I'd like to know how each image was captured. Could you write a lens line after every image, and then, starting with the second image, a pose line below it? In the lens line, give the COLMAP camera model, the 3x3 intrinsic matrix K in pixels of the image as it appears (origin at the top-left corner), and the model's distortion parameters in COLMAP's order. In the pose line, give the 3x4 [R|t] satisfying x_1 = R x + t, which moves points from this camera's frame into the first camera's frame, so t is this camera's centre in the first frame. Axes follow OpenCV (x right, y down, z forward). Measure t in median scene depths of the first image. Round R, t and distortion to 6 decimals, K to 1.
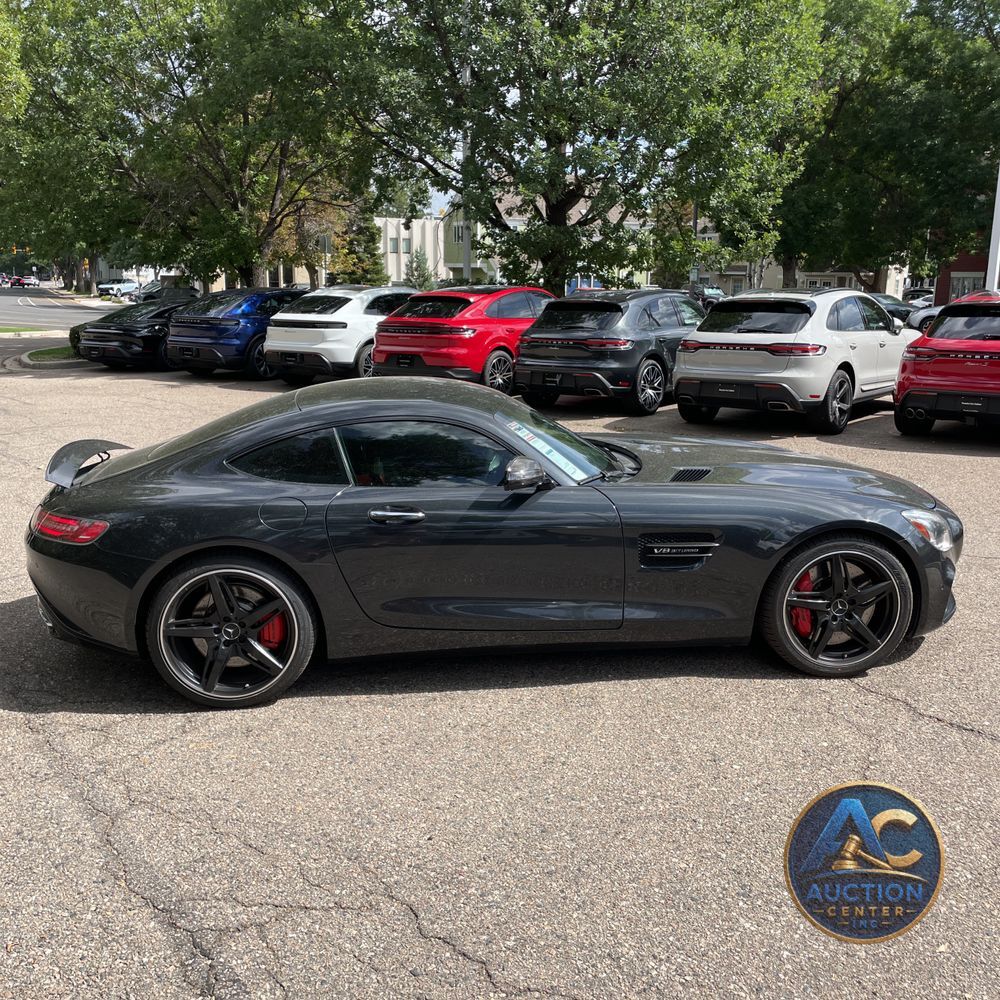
lens RADIAL K [[996.9, 0, 510.5], [0, 996.9, 500.6], [0, 0, 1]] dist [0.102701, -0.169965]
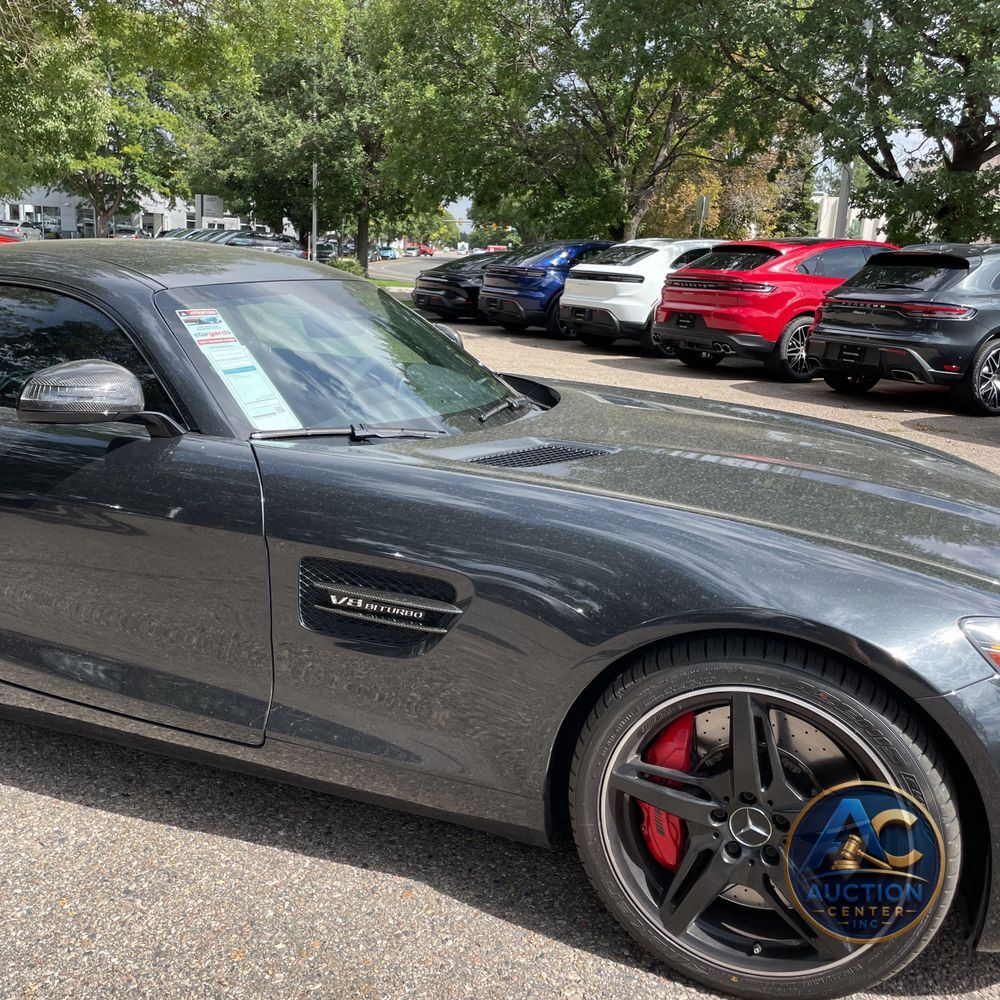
lens RADIAL K [[999.6, 0, 500.0], [0, 999.6, 500.0], [0, 0, 1]] dist [0.079777, -0.102277]
pose [[0.900917, 0.144887, -0.409091, 0.124760], [-0.139723, 0.989271, 0.042666, -0.007904], [0.410884, 0.018721, 0.911496, 0.194174]]
